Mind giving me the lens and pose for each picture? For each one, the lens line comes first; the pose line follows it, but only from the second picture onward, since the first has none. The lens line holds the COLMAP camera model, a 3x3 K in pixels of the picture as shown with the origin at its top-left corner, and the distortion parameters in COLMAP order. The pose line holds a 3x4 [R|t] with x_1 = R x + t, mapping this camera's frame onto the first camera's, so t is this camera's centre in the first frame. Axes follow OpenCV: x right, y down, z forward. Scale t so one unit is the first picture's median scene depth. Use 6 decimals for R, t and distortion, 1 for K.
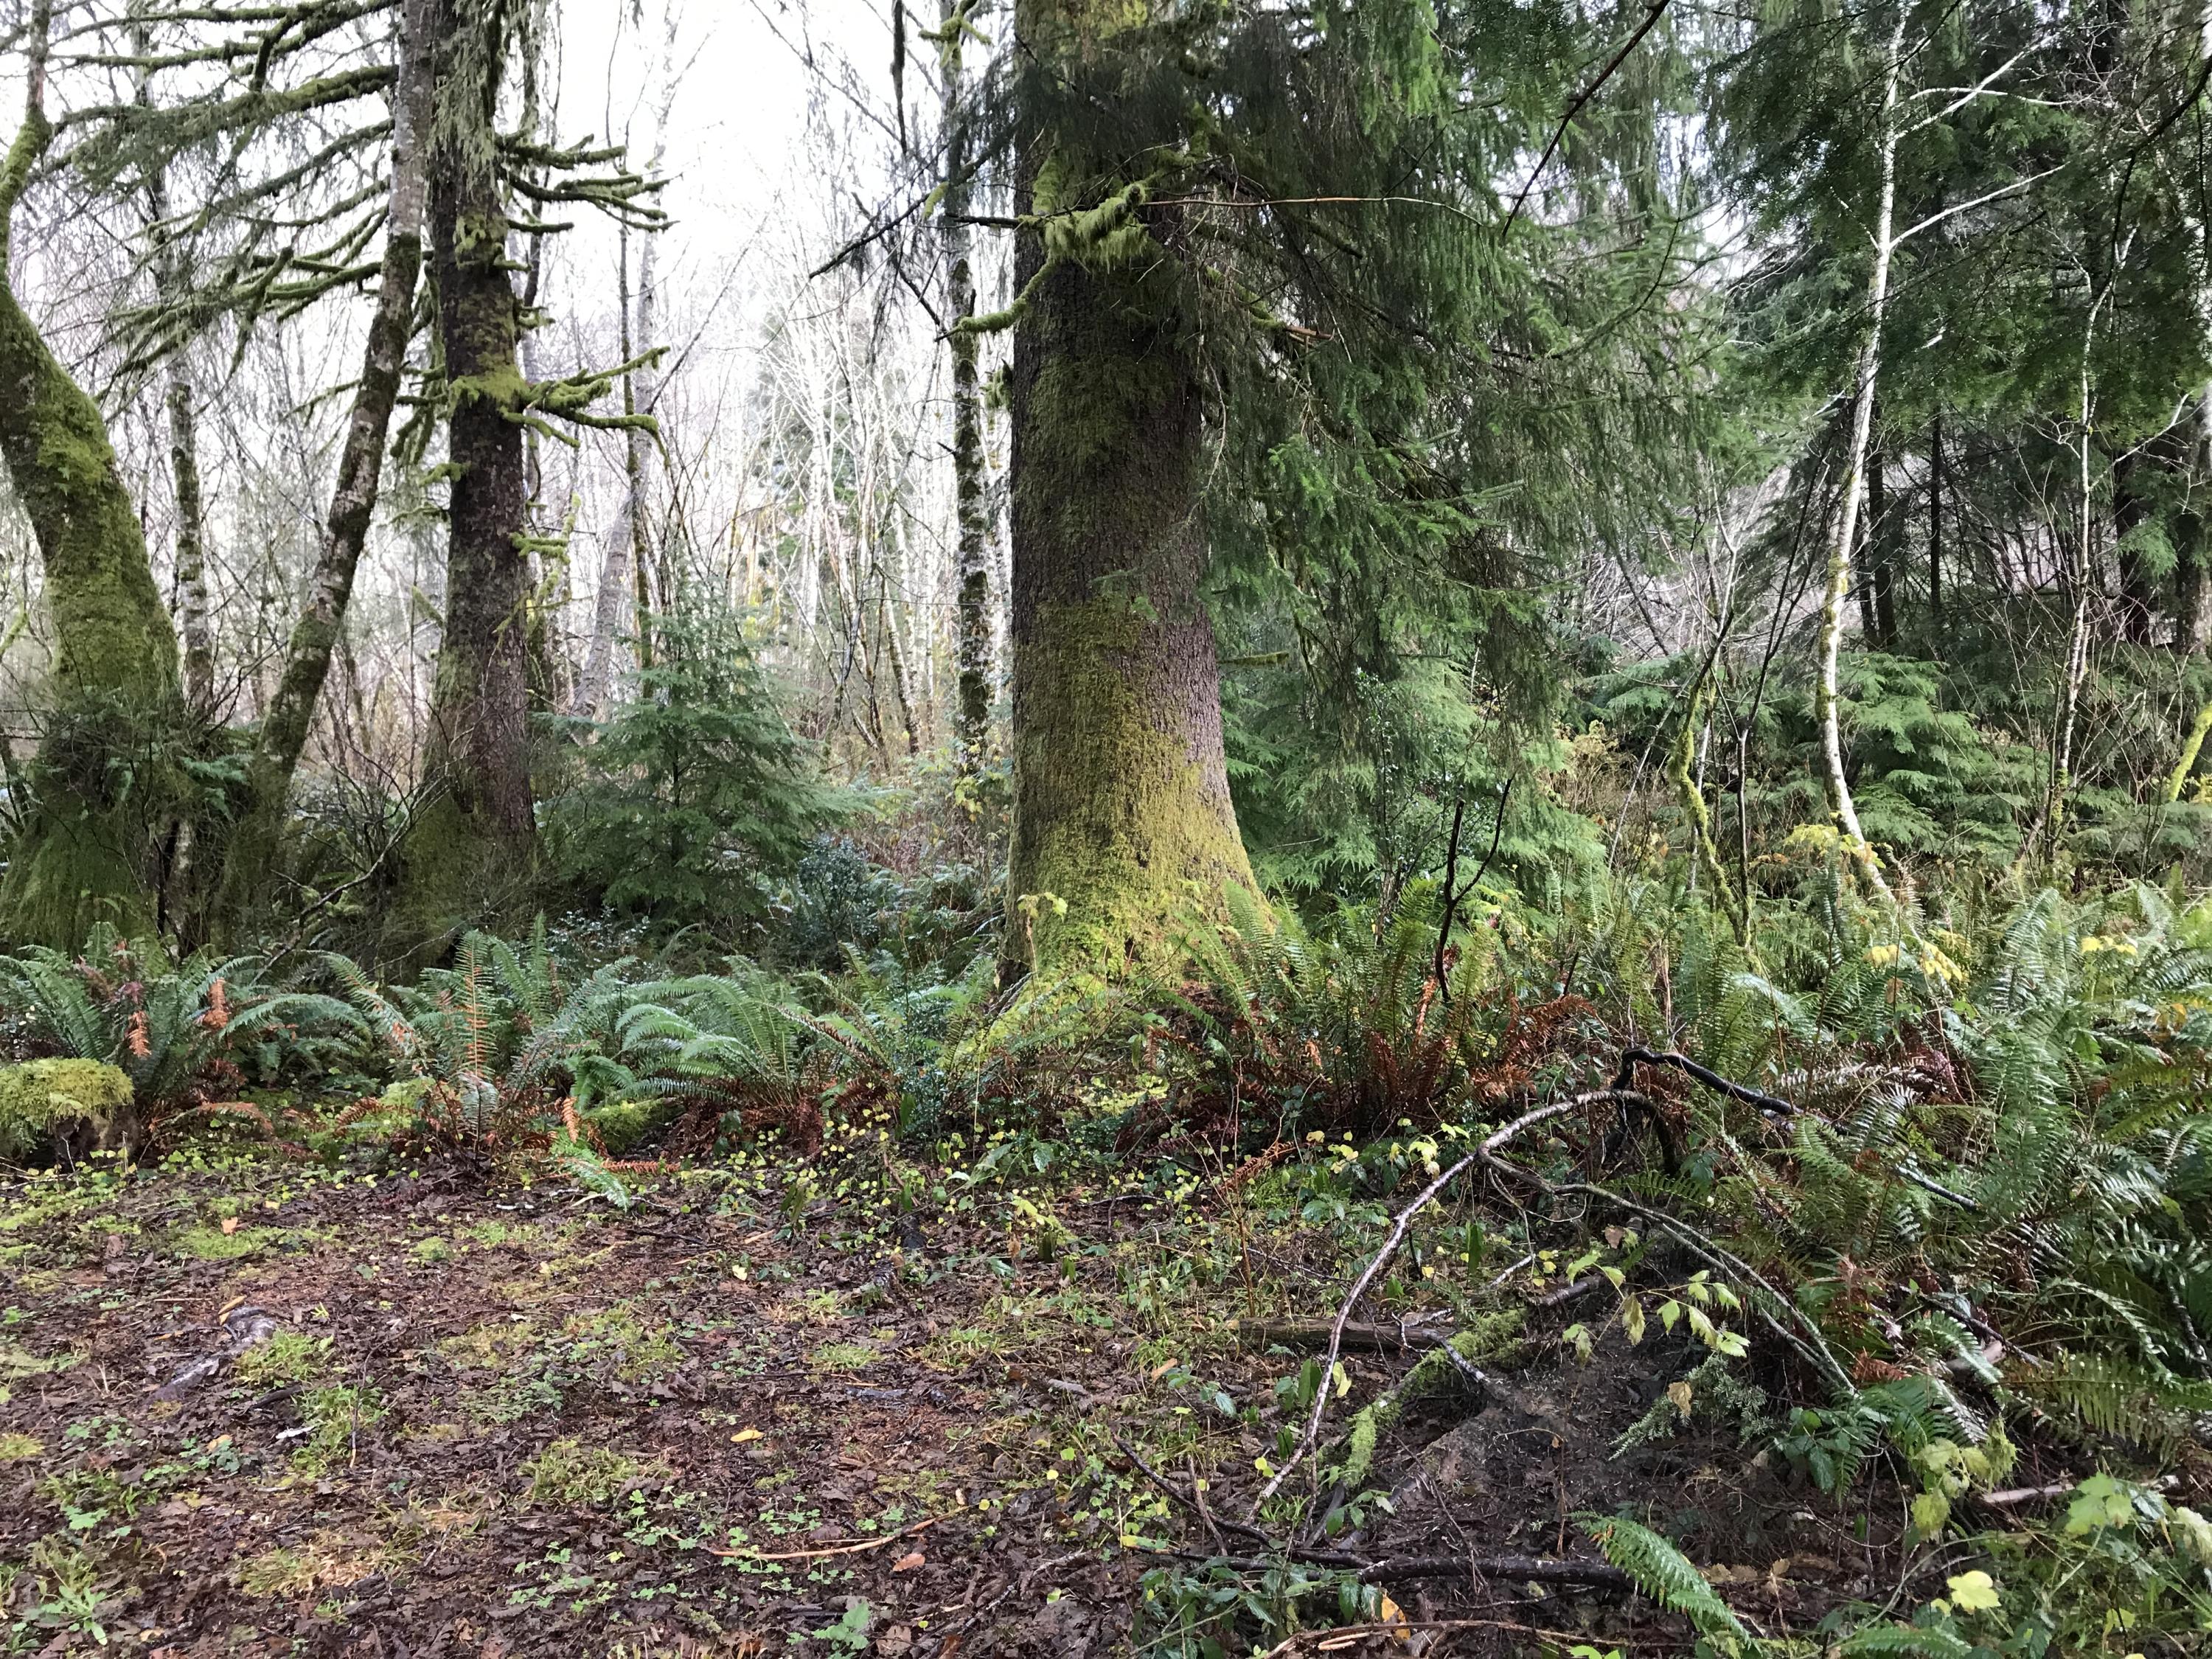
lens RADIAL K [[1836.5, 0, 1106.0], [0, 1836.5, 829.5], [0, 0, 1]] dist [0.019069, -0.000115]
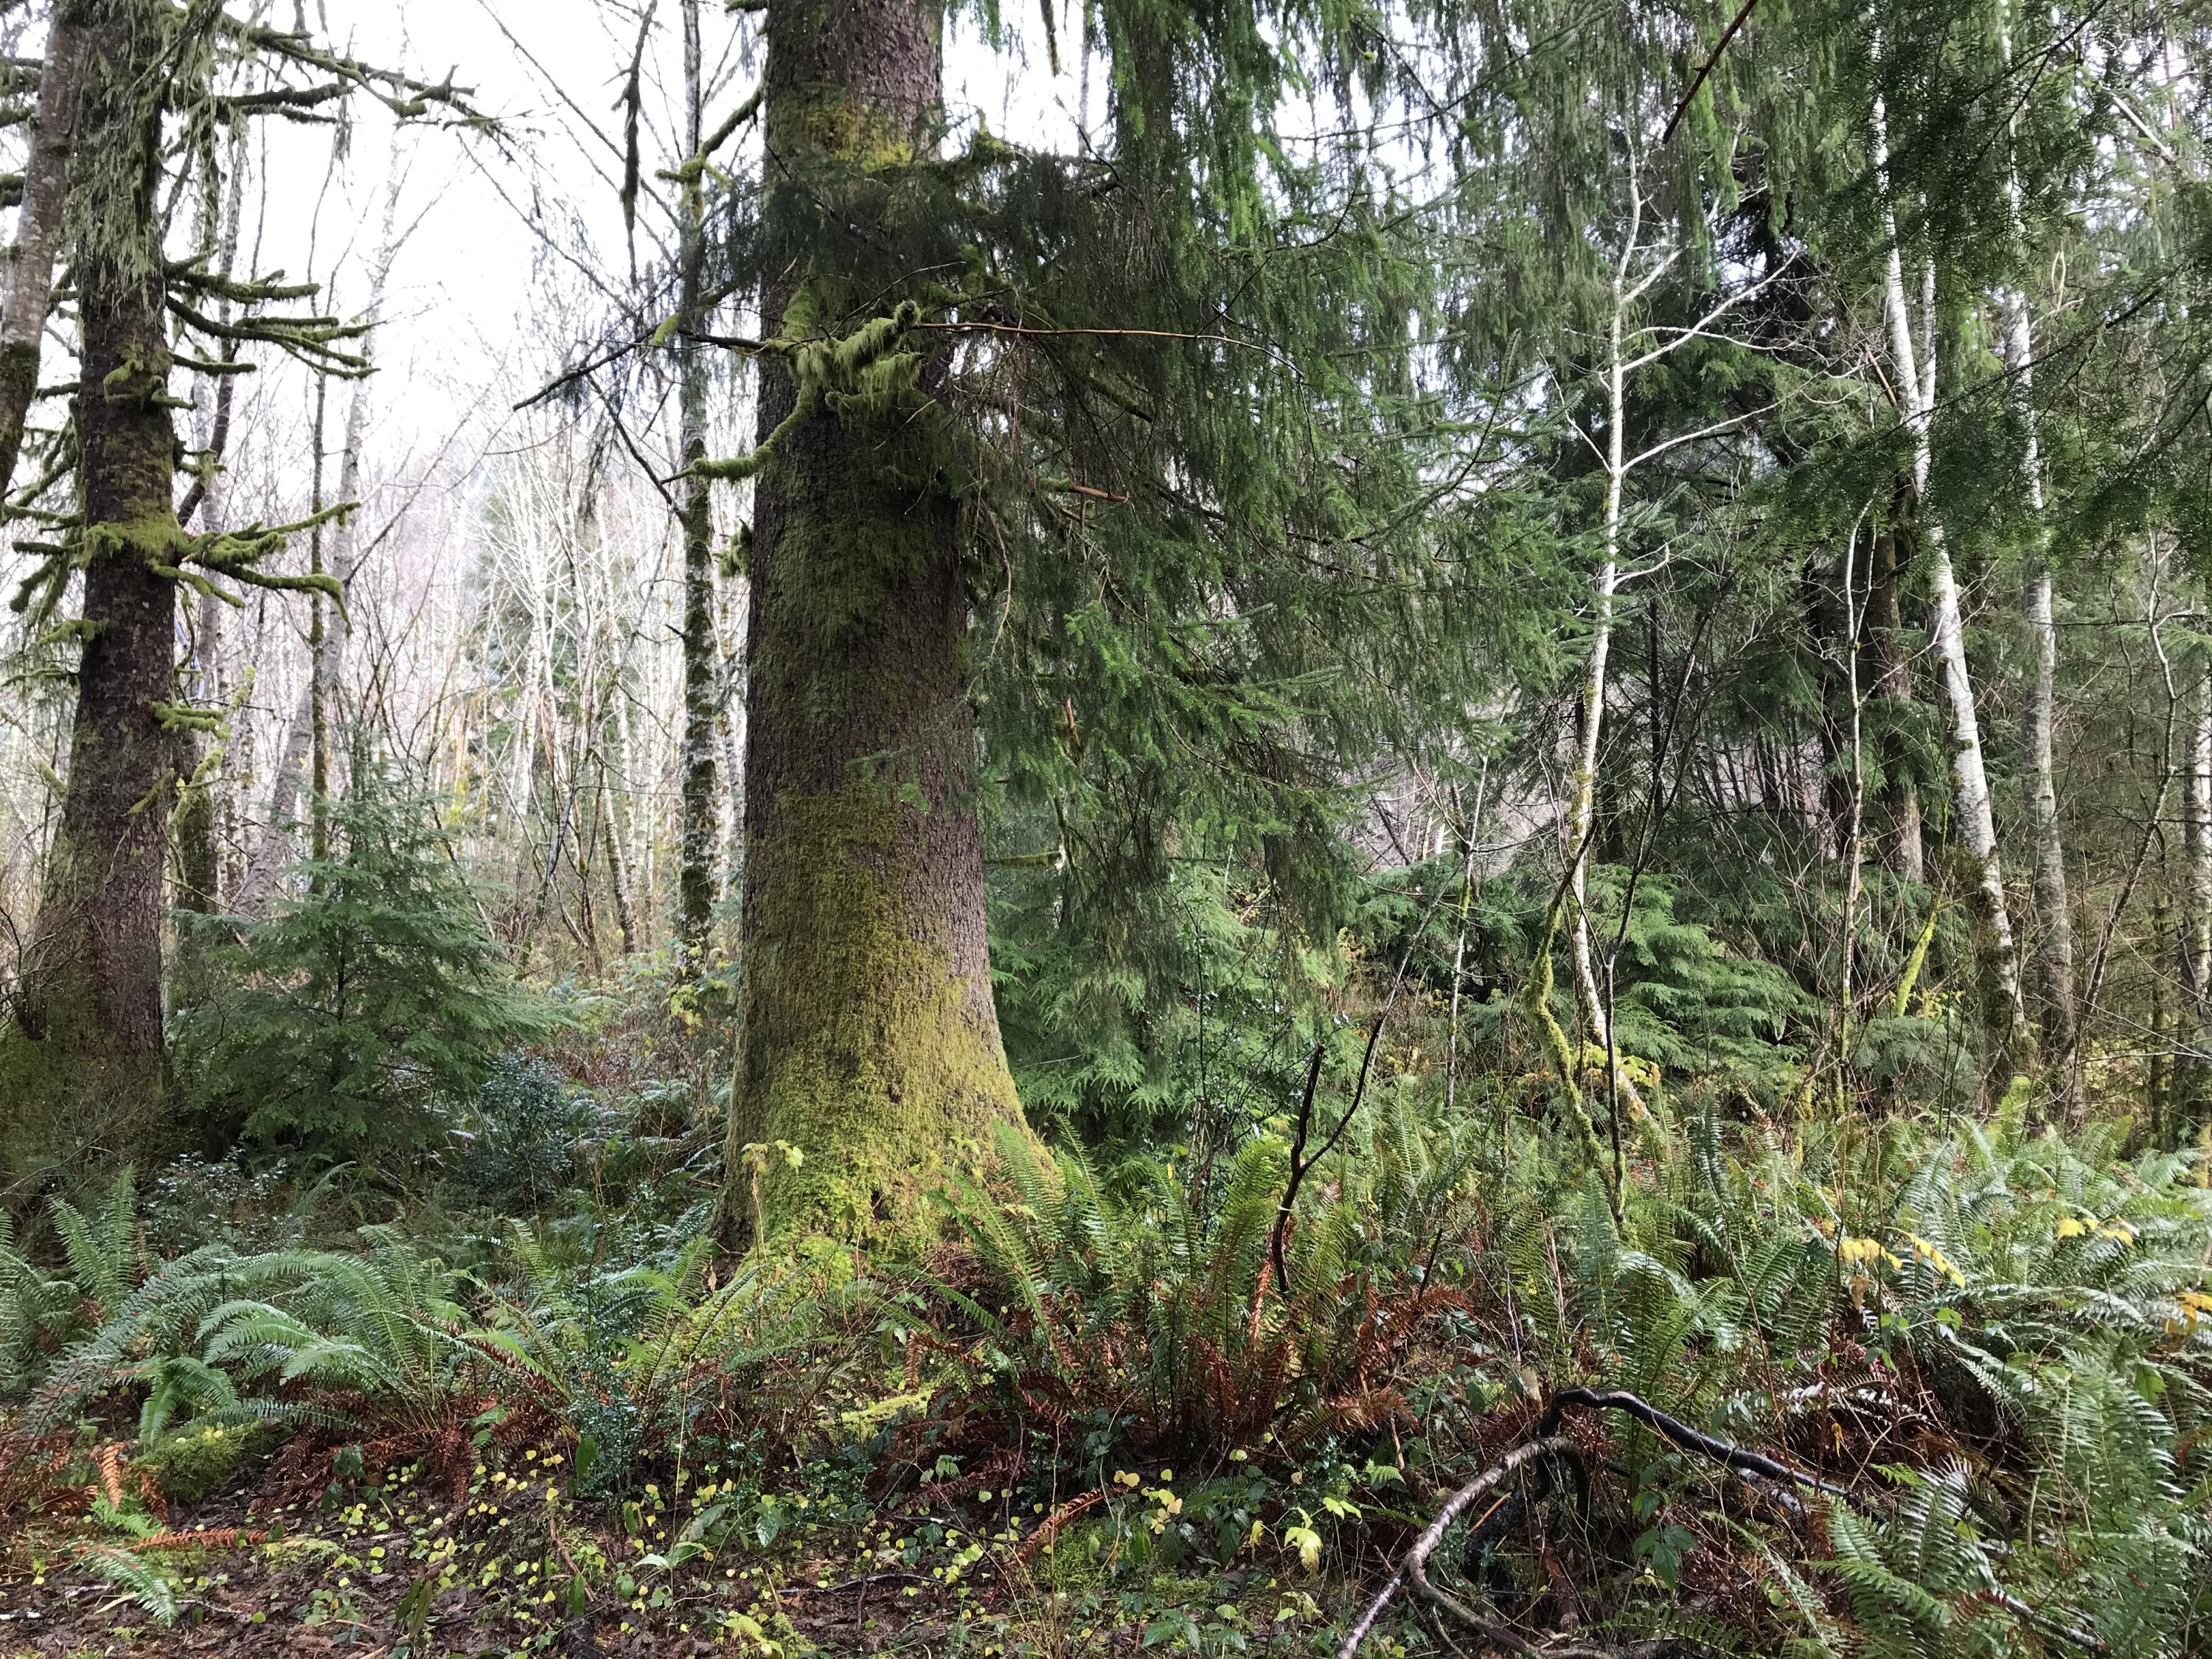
lens RADIAL K [[1798.7, 0, 1103.0], [0, 1798.7, 807.9], [0, 0, 1]] dist [0.049370, -0.072991]
pose [[0.988783, 0.021127, 0.147861, -0.007283], [-0.003220, 0.992731, -0.120314, -0.010769], [-0.149328, 0.118489, 0.981663, 0.106887]]
